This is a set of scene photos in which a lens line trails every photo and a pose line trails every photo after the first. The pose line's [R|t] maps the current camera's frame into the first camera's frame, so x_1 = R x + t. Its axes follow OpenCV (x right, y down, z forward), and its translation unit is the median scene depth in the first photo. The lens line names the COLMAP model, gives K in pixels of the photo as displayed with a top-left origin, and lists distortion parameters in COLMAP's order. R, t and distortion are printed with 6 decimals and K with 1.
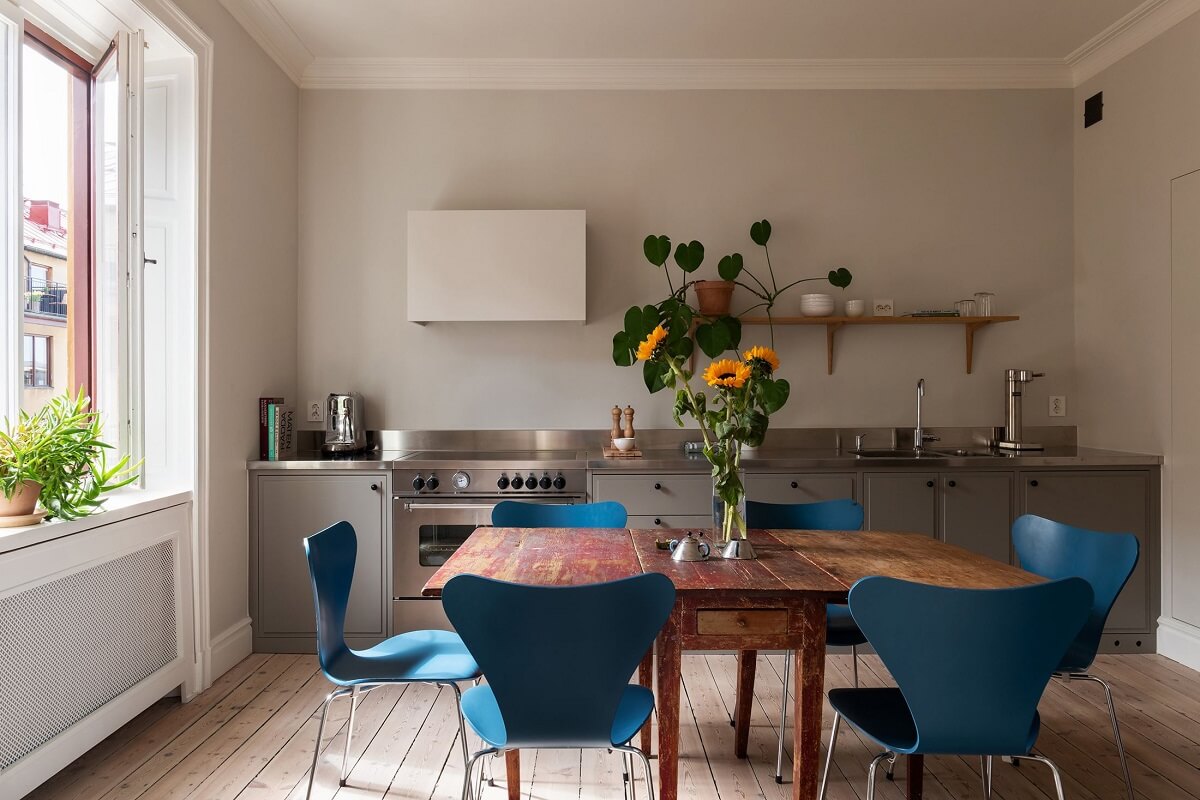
lens RADIAL K [[765.2, 0, 537.4], [0, 765.2, 401.1], [0, 0, 1]] dist [-0.005418, -0.000774]
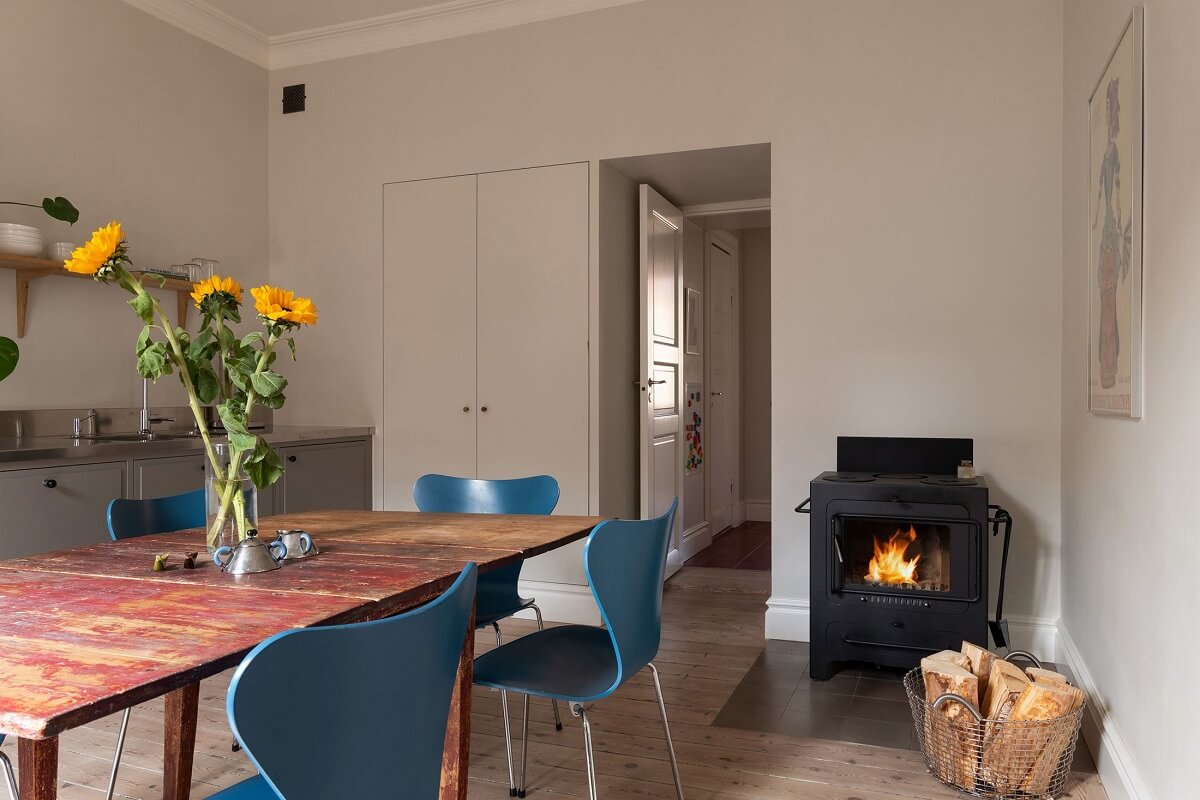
lens RADIAL K [[834.5, 0, 600.0], [0, 834.5, 400.0], [0, 0, 1]] dist [-0.012969, 0.008492]
pose [[0.367623, -0.001597, 0.929973, -0.172509], [-0.003258, 0.999990, 0.003005, 0.023012], [-0.929969, -0.004134, 0.367614, 0.197904]]
